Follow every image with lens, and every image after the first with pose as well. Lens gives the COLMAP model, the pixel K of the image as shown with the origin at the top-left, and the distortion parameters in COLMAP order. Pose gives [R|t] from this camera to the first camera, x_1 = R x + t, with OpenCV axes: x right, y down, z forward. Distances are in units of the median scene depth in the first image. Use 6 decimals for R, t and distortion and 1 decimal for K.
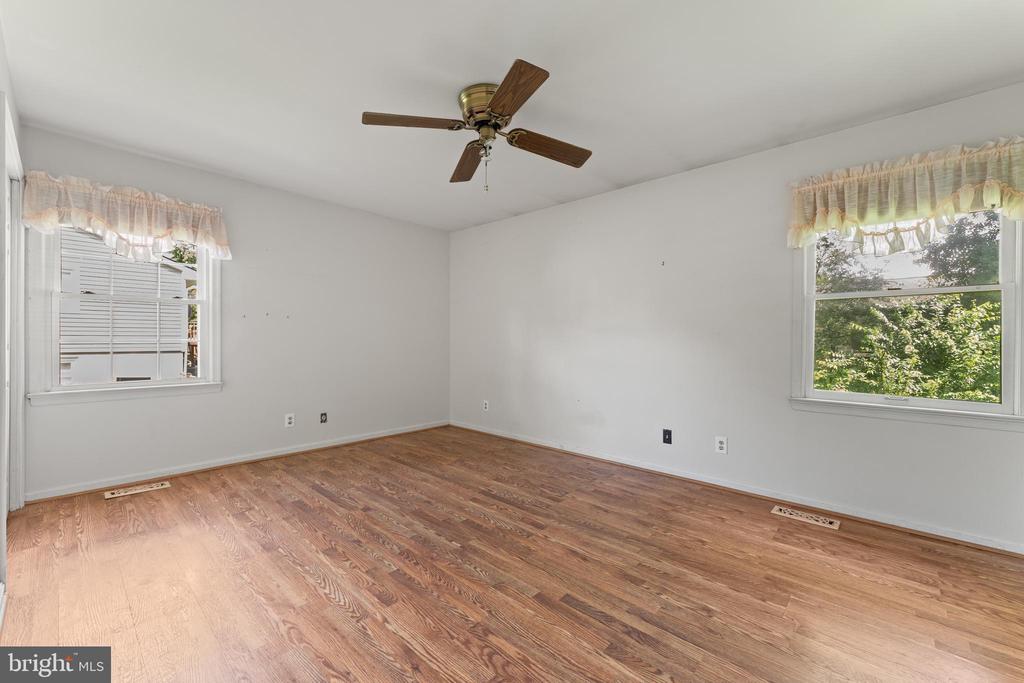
lens RADIAL K [[411.6, 0, 514.4], [0, 411.6, 338.7], [0, 0, 1]] dist [0.001531, 0.000192]
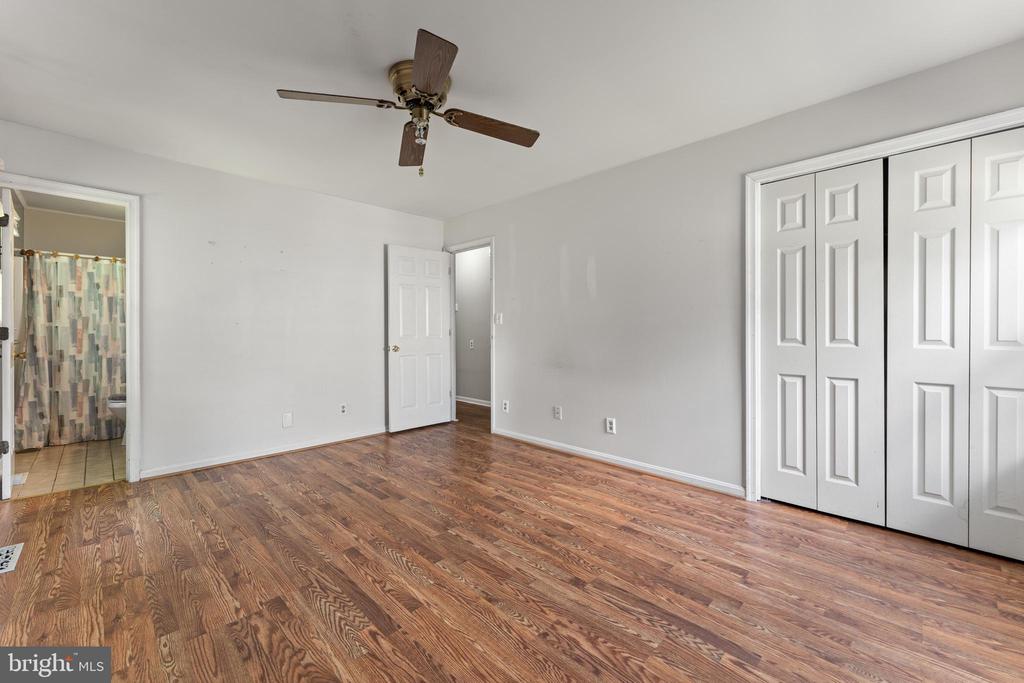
lens RADIAL K [[411.6, 0, 514.4], [0, 411.6, 338.7], [0, 0, 1]] dist [0.001531, 0.000192]
pose [[-0.999224, -0.005914, 0.038950, -0.313649], [-0.005039, 0.999733, 0.022542, -0.004278], [-0.039073, 0.022328, -0.998987, 1.886659]]
